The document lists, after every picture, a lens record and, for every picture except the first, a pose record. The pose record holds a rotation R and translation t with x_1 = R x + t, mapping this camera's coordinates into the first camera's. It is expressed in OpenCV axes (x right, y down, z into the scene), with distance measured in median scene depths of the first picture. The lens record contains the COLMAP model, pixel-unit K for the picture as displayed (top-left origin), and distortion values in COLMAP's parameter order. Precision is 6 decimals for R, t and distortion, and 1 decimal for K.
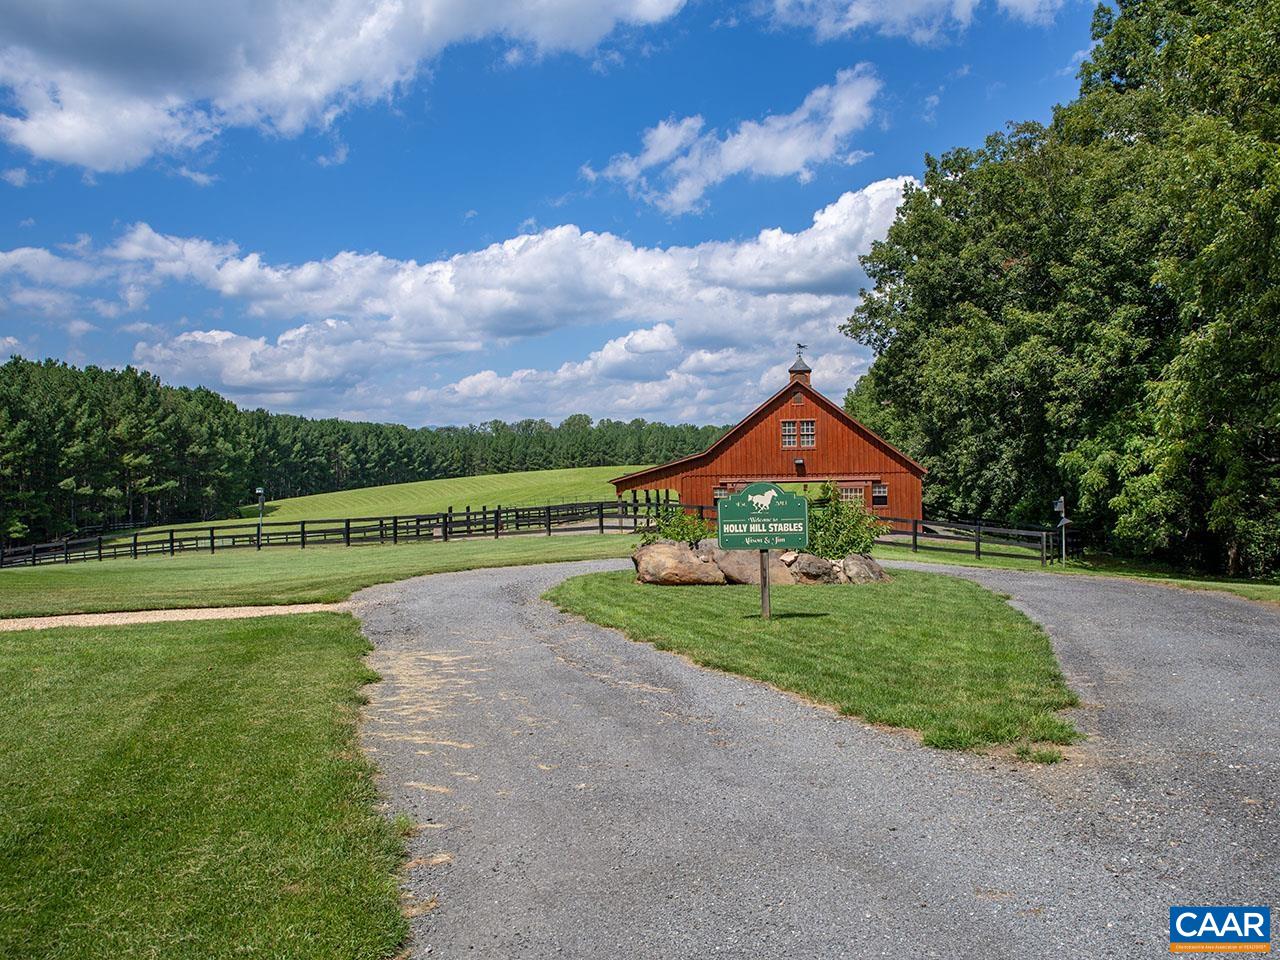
lens RADIAL K [[925.7, 0, 640.0], [0, 925.7, 480.0], [0, 0, 1]] dist [-0.060271, -0.001525]
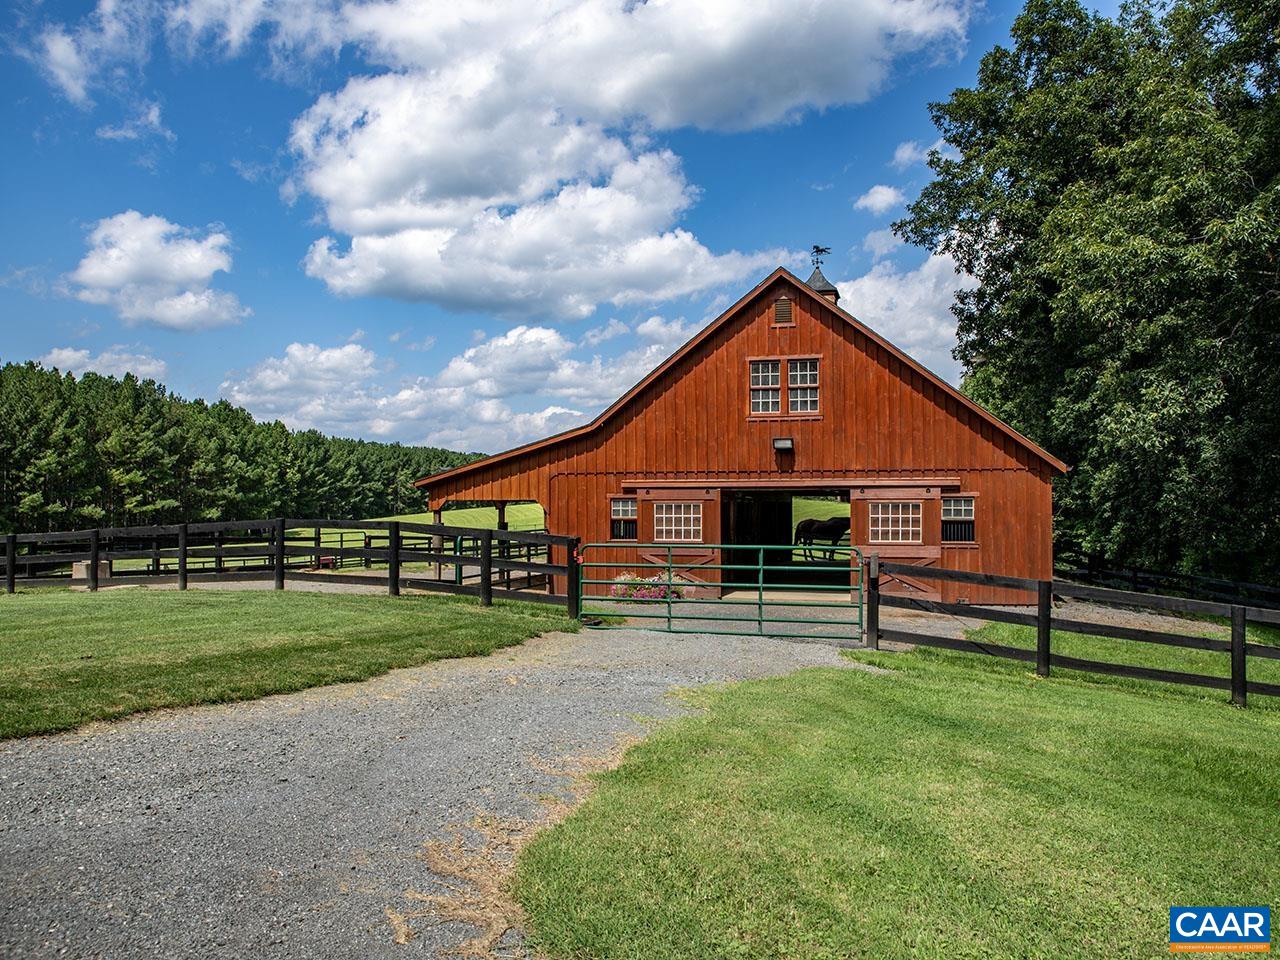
lens RADIAL K [[925.7, 0, 640.0], [0, 925.7, 480.0], [0, 0, 1]] dist [-0.060271, -0.001525]
pose [[0.994526, 0.015556, -0.103325, 0.047286], [-0.019453, 0.999133, -0.036814, 0.005448], [0.102663, 0.038622, 0.993966, 0.167023]]
